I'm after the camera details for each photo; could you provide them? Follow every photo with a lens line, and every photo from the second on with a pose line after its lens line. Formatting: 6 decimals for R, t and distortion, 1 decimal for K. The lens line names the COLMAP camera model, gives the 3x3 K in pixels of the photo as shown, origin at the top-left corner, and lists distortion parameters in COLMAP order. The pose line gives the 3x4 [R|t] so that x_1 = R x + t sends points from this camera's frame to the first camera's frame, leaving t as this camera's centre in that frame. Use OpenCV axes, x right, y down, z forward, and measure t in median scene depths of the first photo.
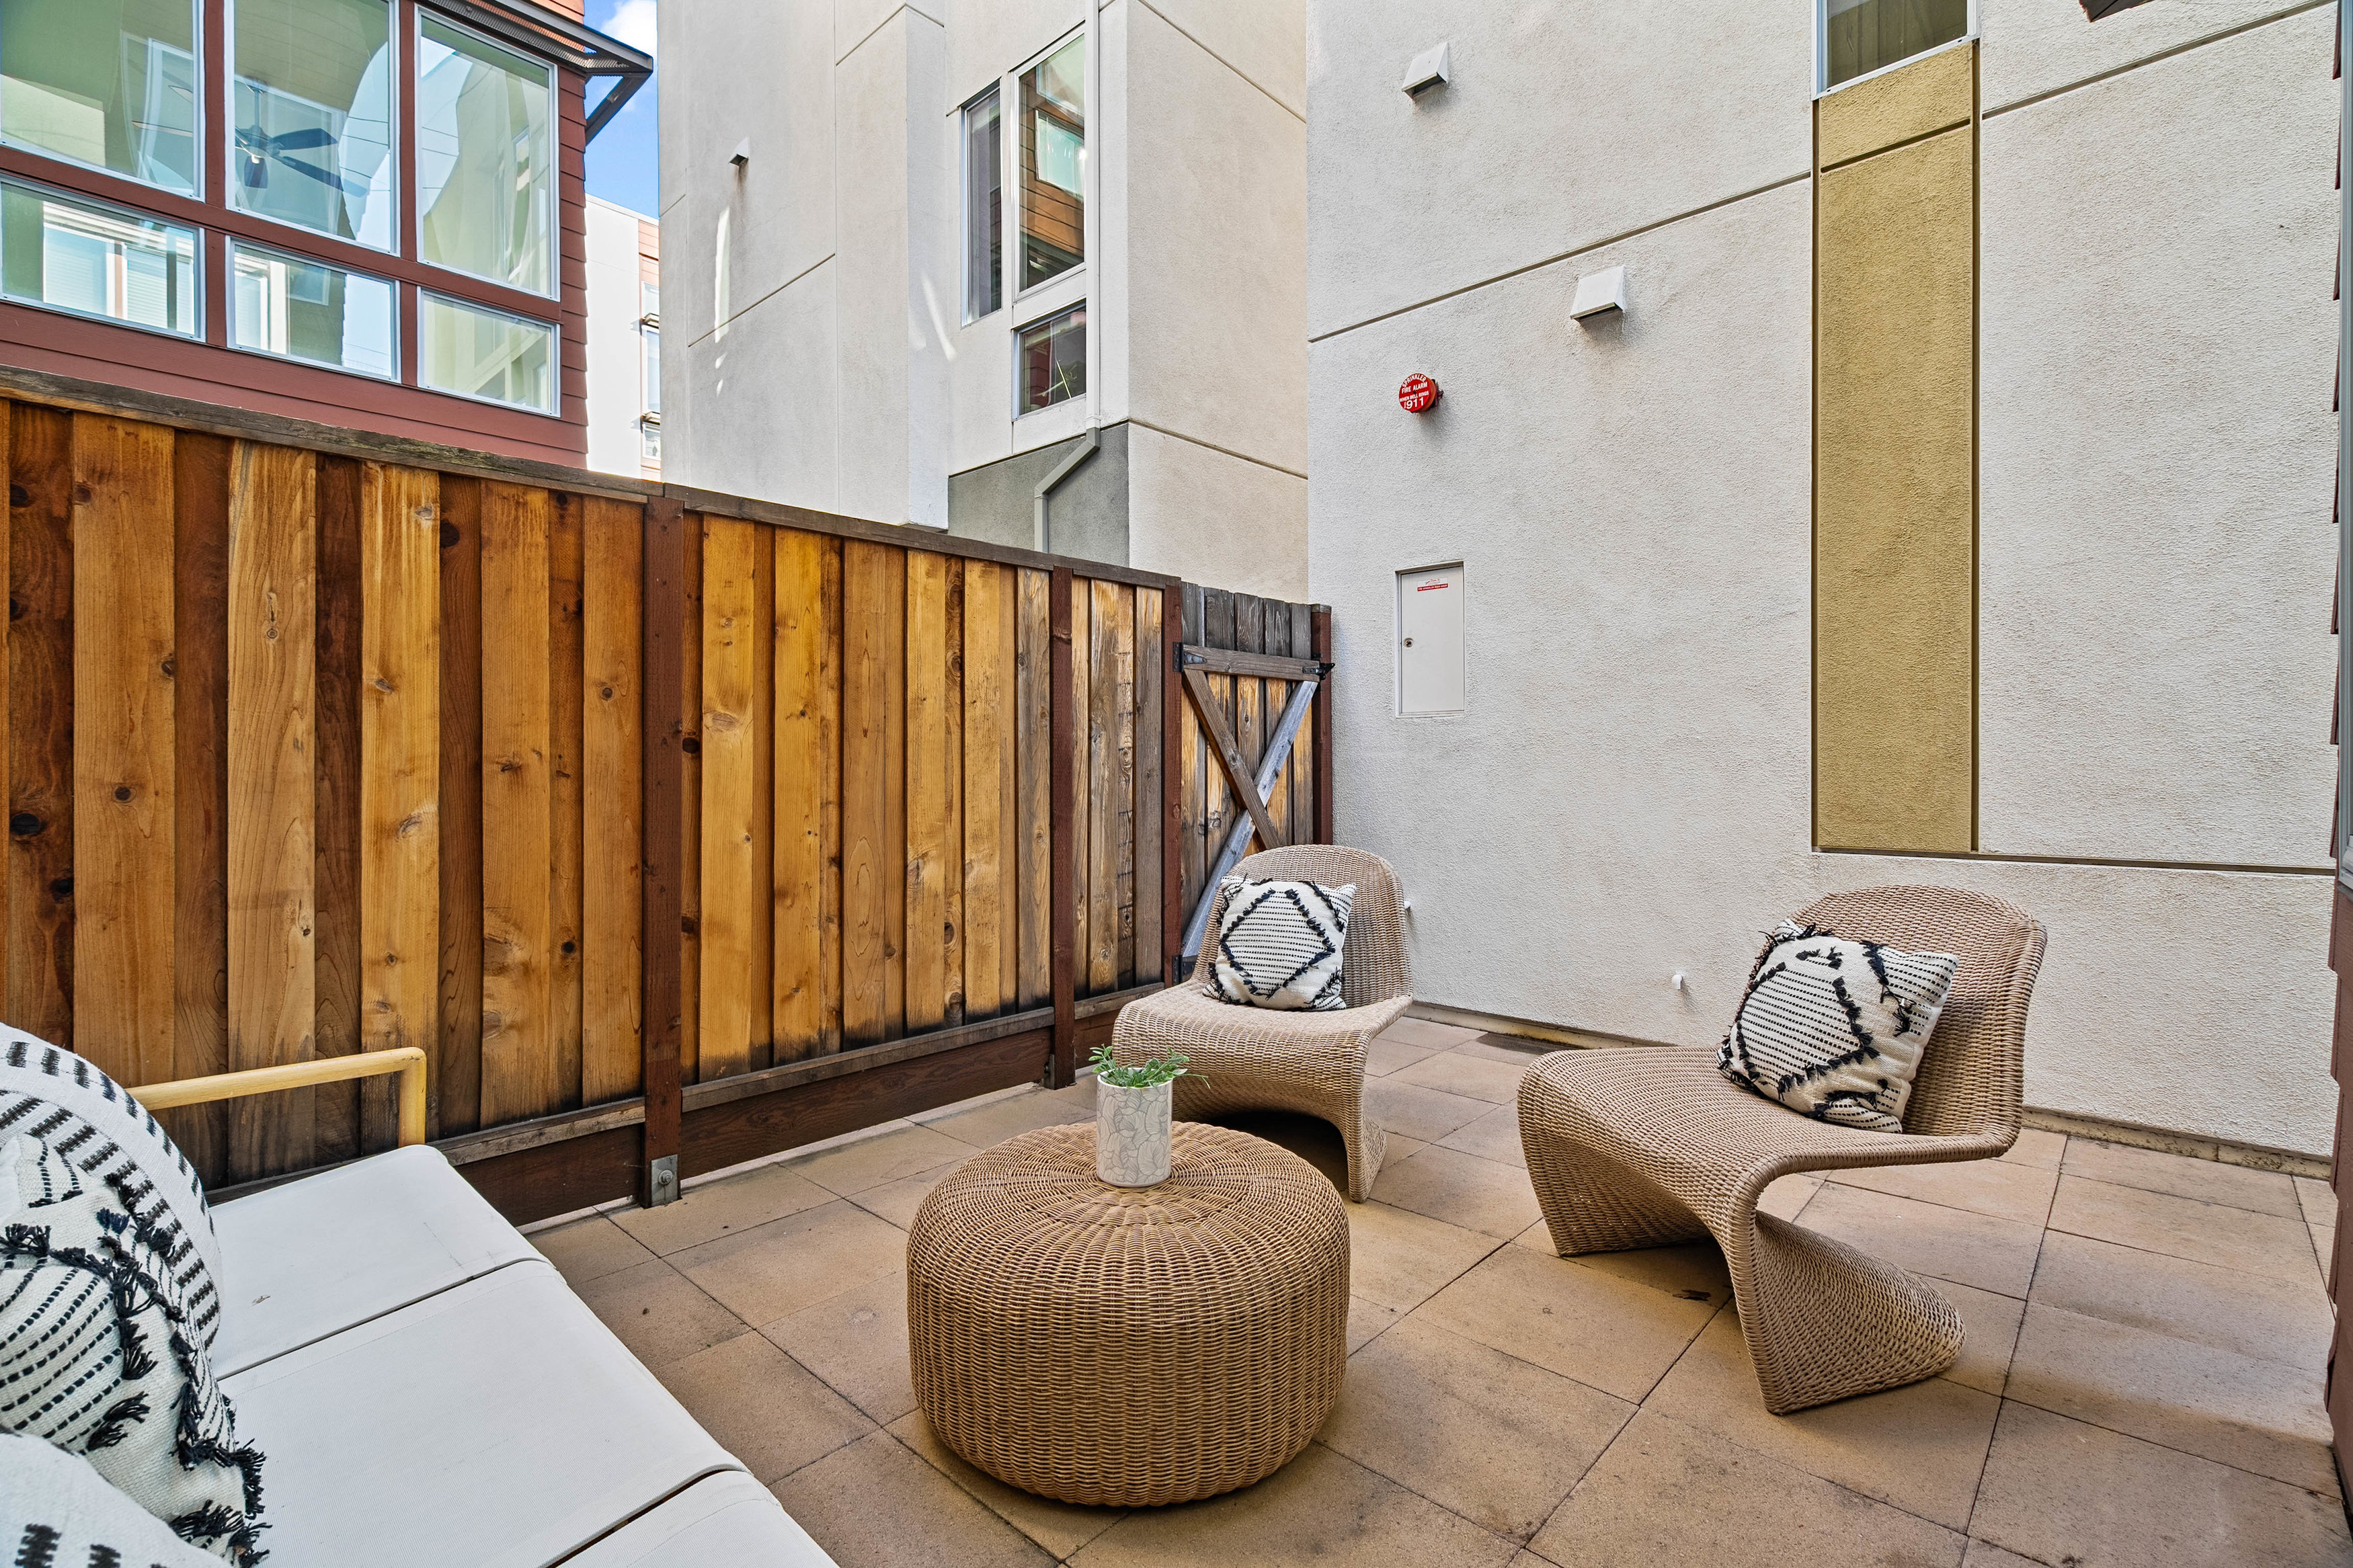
lens RADIAL K [[1074.5, 0, 1174.6], [0, 1074.5, 768.1], [0, 0, 1]] dist [-0.001786, 0.000564]
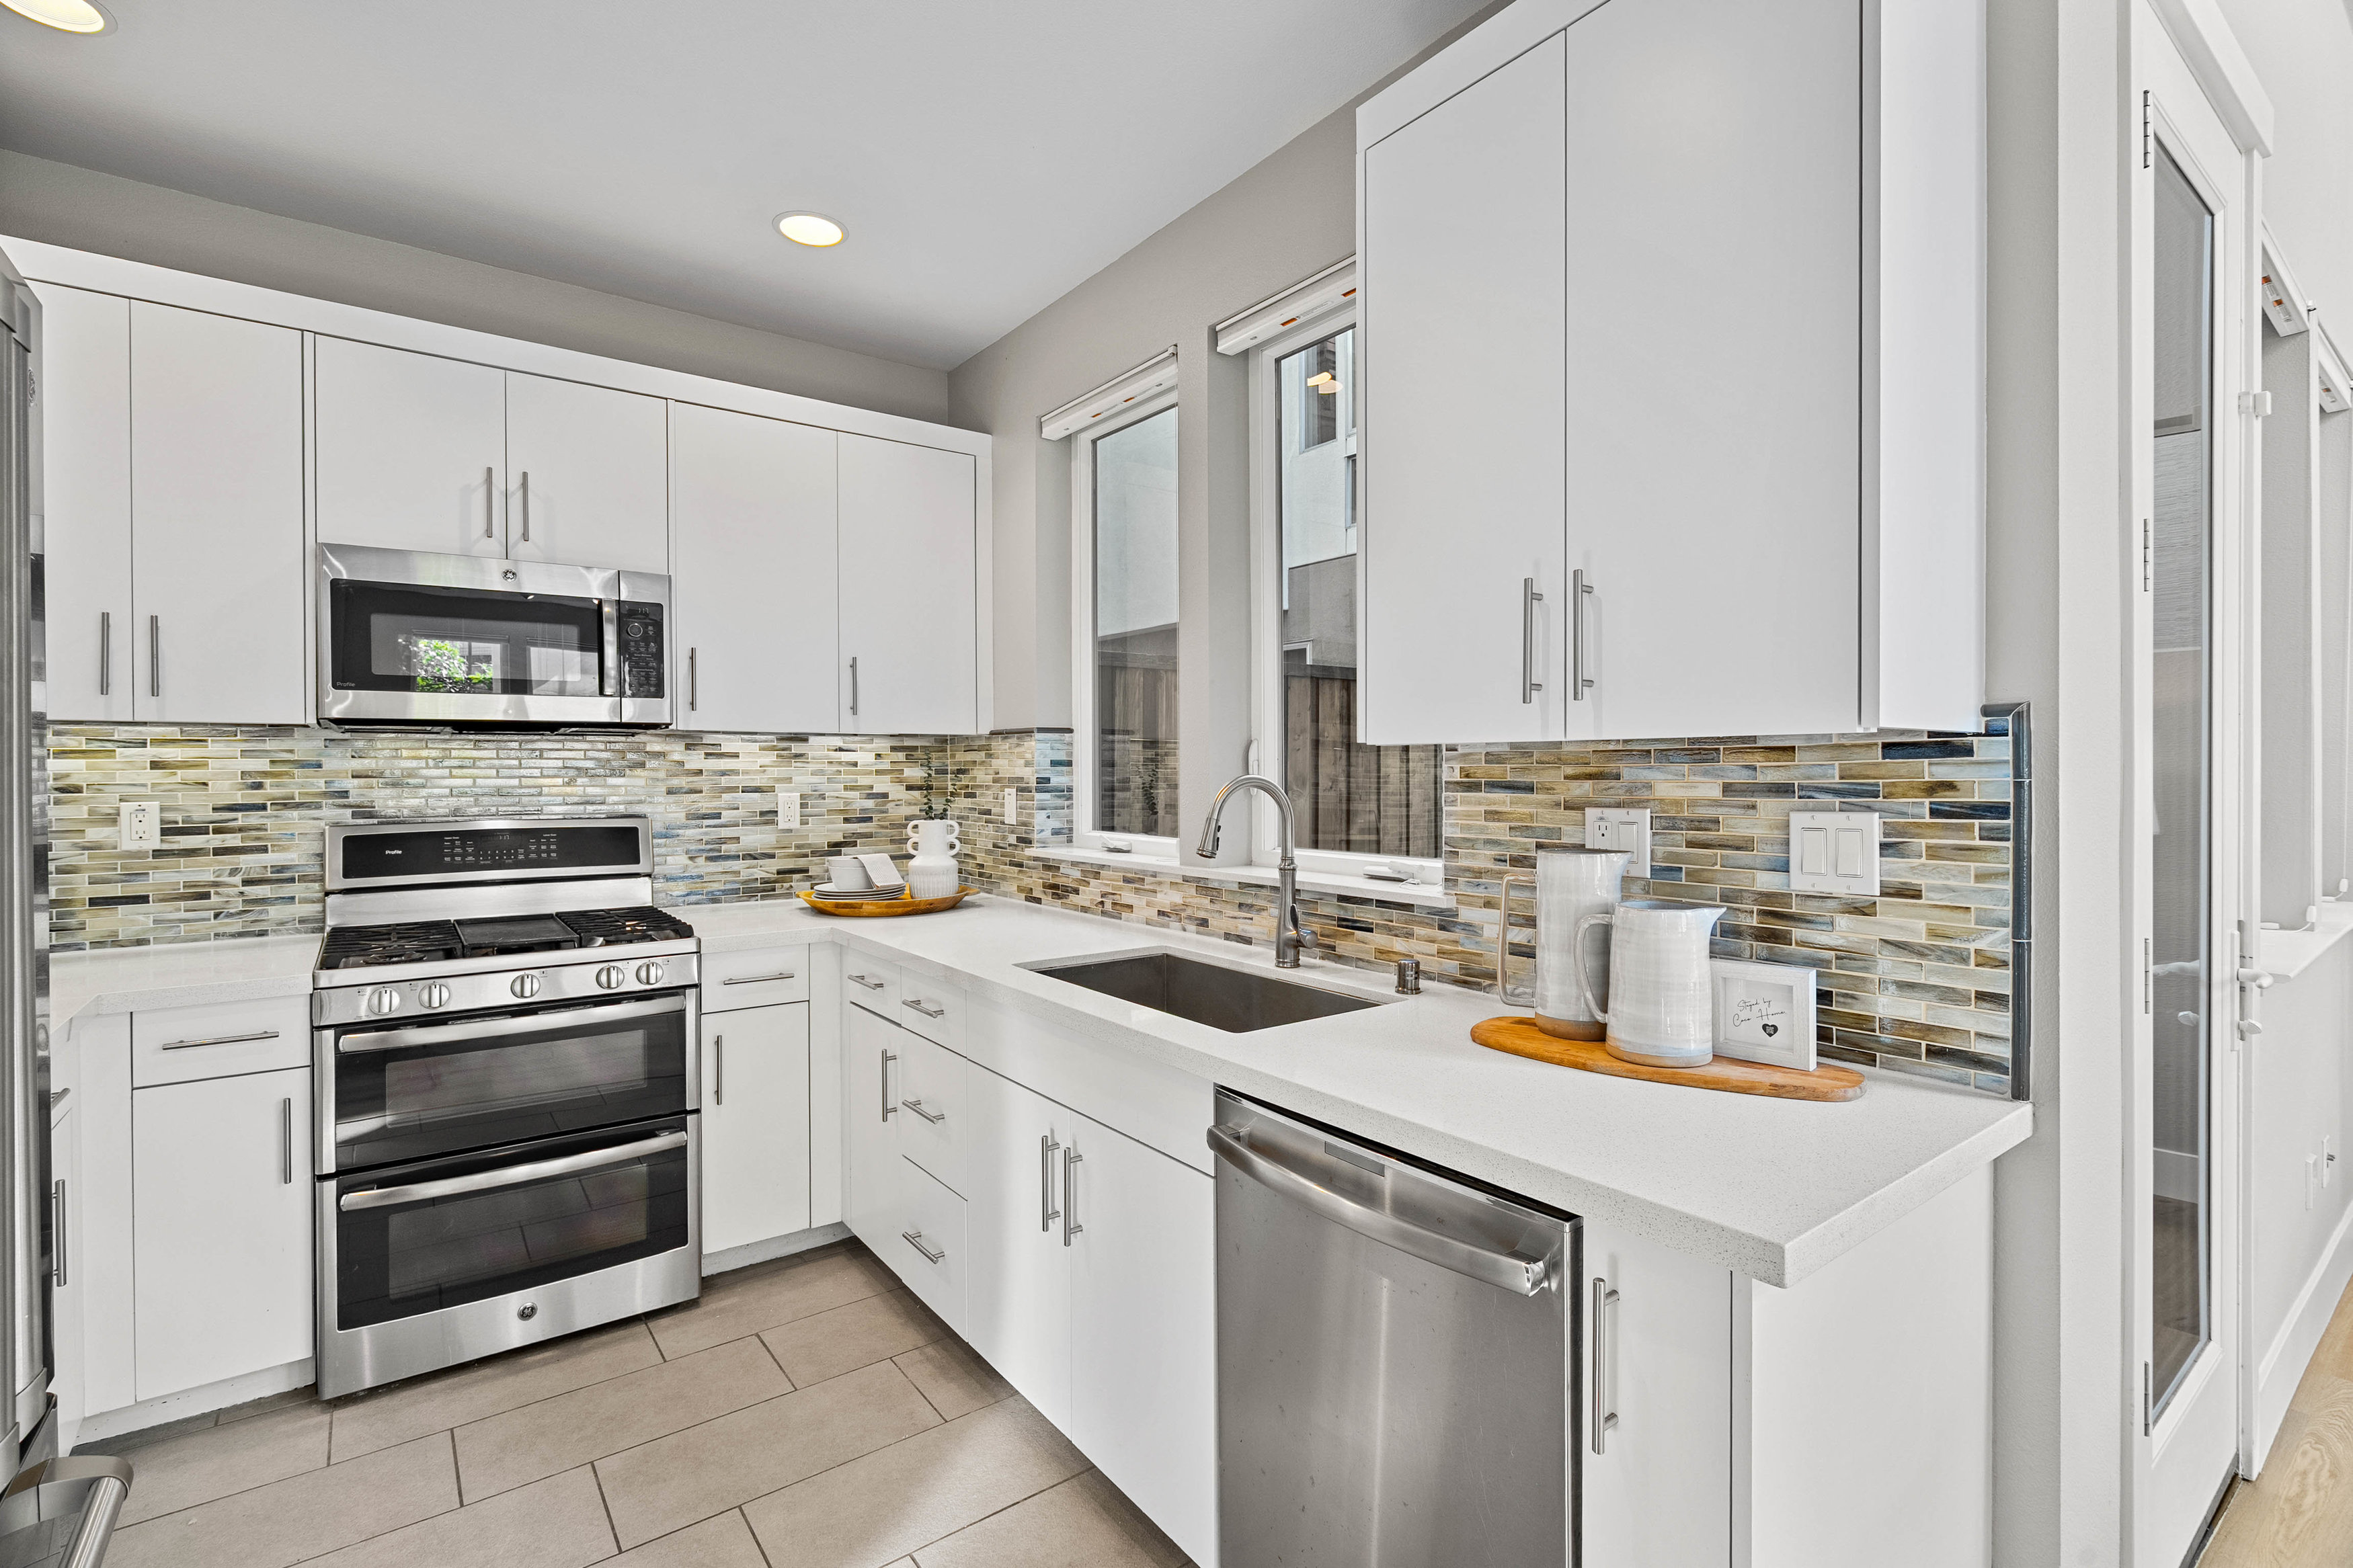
lens RADIAL K [[1074.5, 0, 1174.6], [0, 1074.5, 768.1], [0, 0, 1]] dist [-0.001786, 0.000564]
pose [[0.984359, -0.001087, -0.176174, -0.204785], [0.000897, 0.999999, -0.001157, -0.056226], [0.176175, 0.000981, 0.984358, -0.488405]]
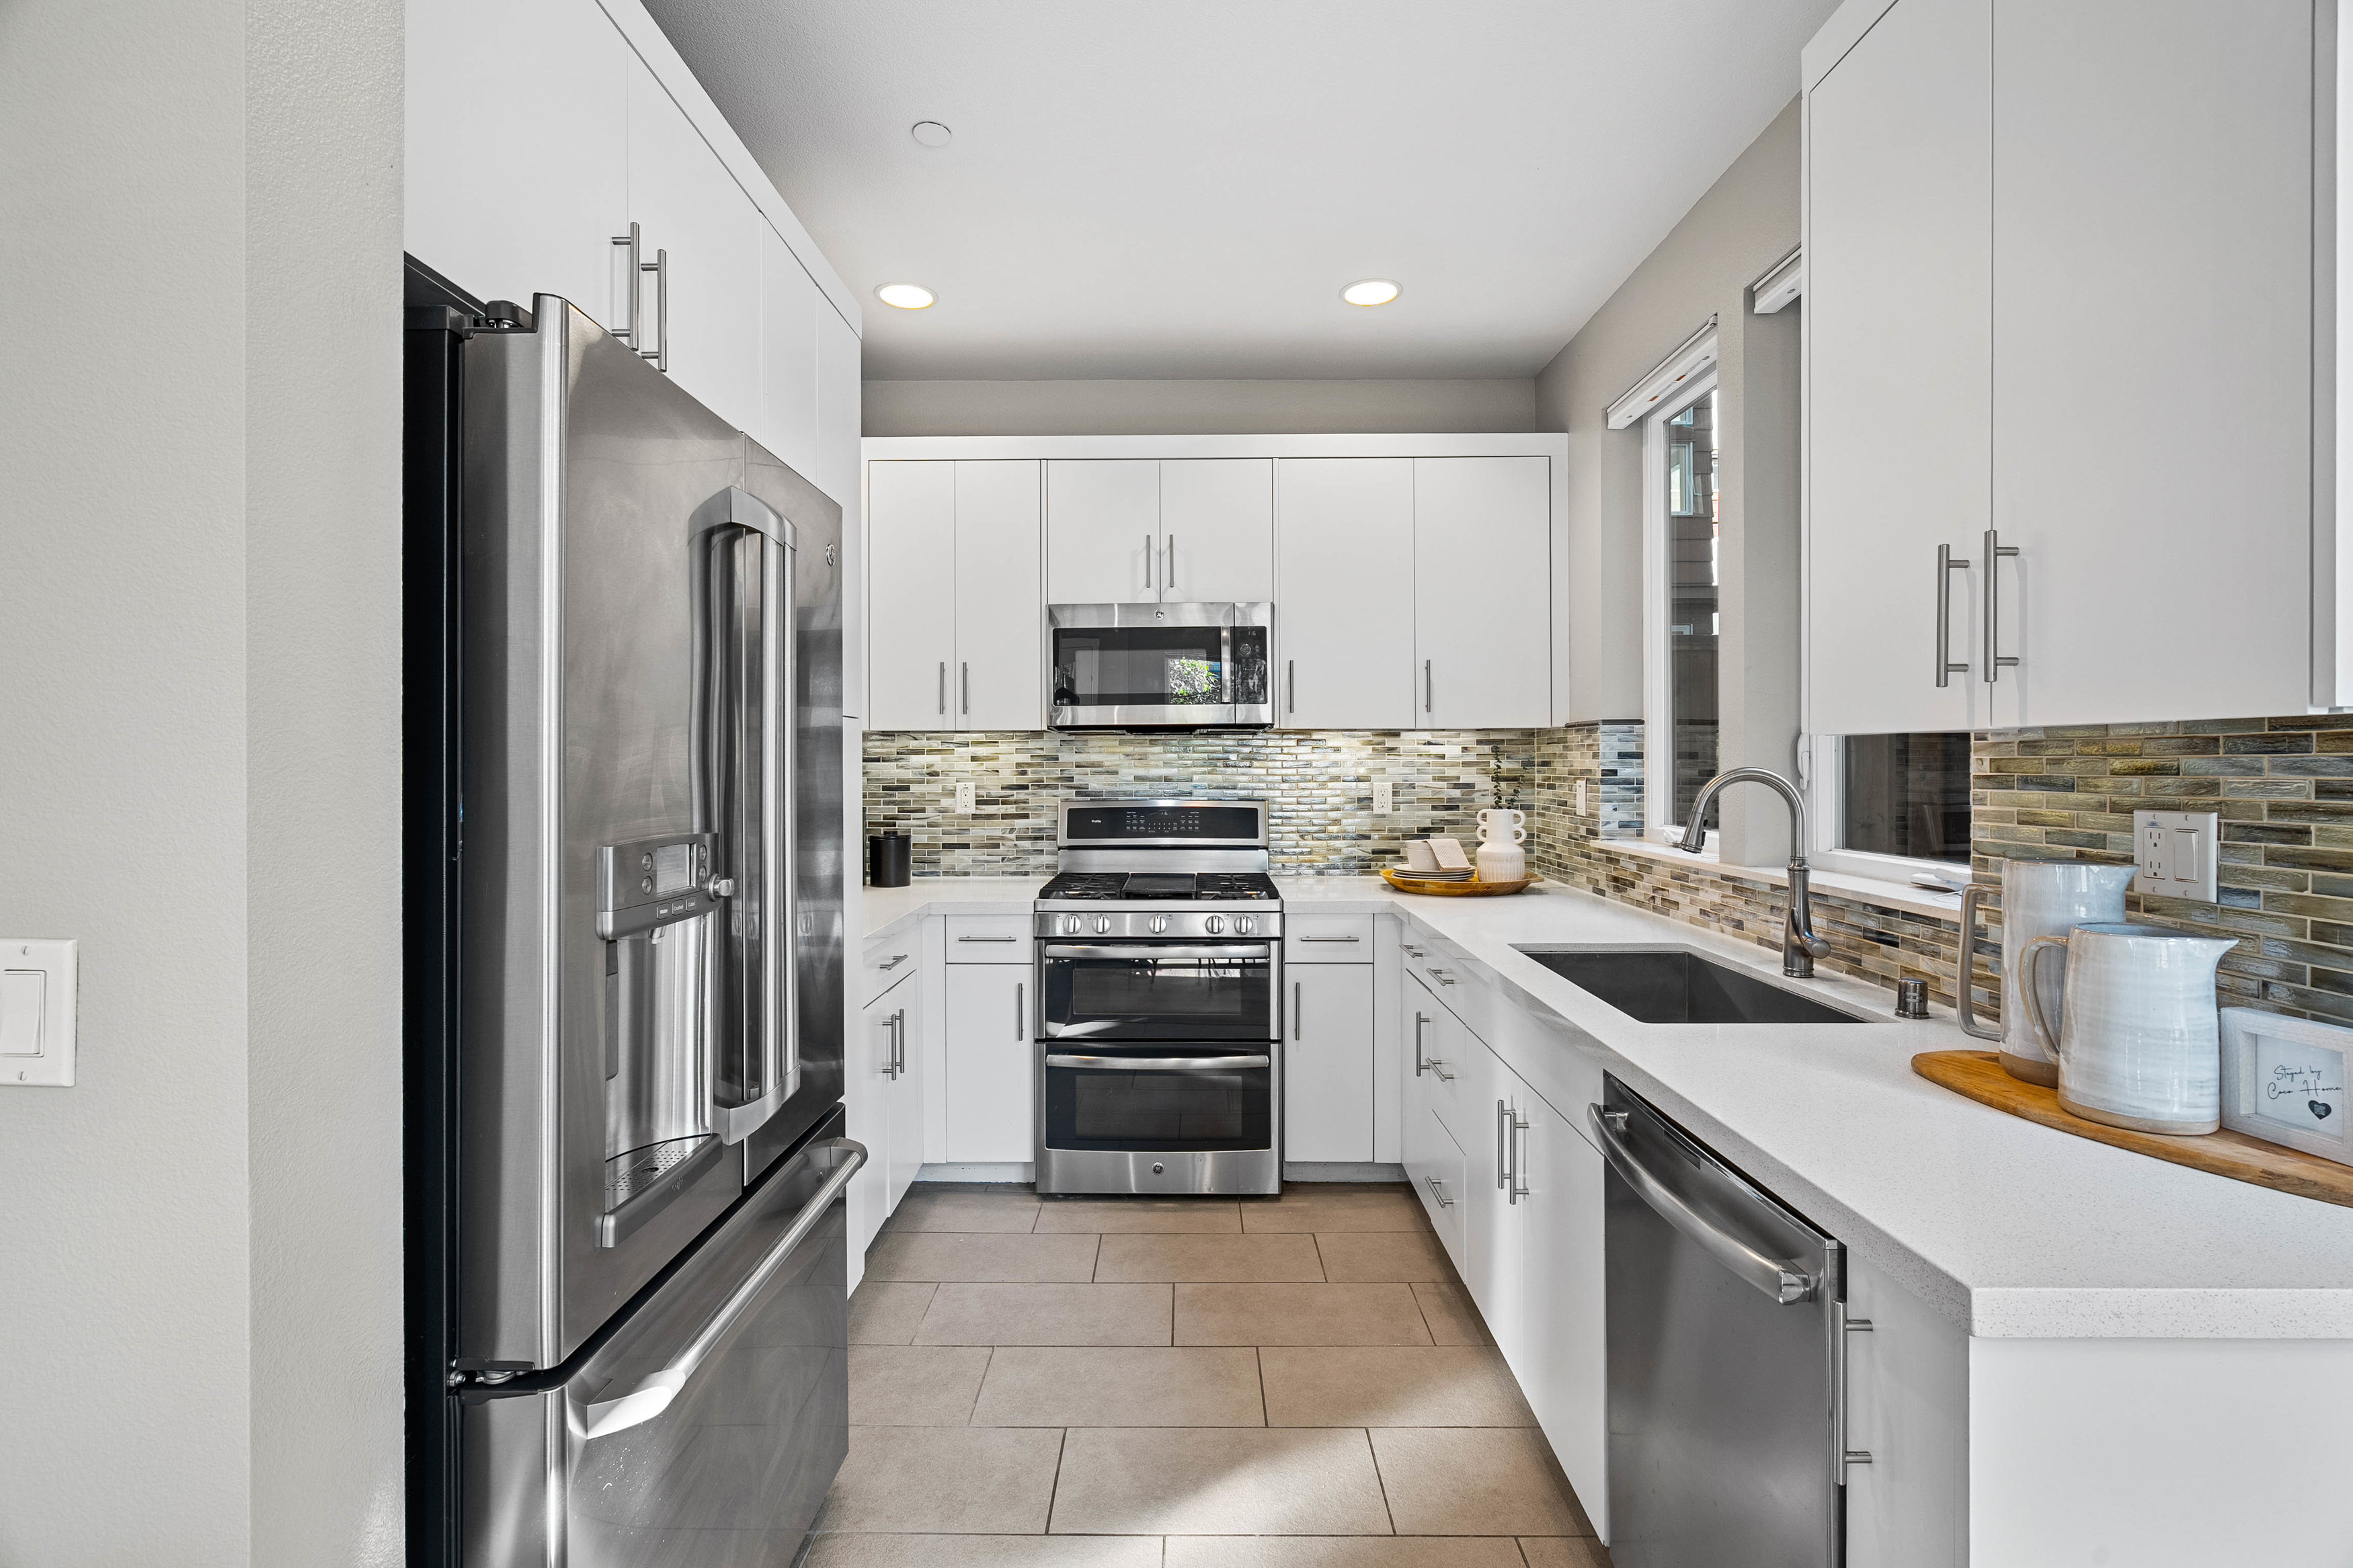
lens RADIAL K [[1080.9, 0, 1181.1], [0, 1080.9, 756.4], [0, 0, 1]] dist [0.000390, 0.000733]
pose [[0.677630, -0.004091, -0.735392, -0.071439], [0.000783, 0.999988, -0.004841, -0.056395], [0.735403, 0.002705, 0.677625, -0.494006]]
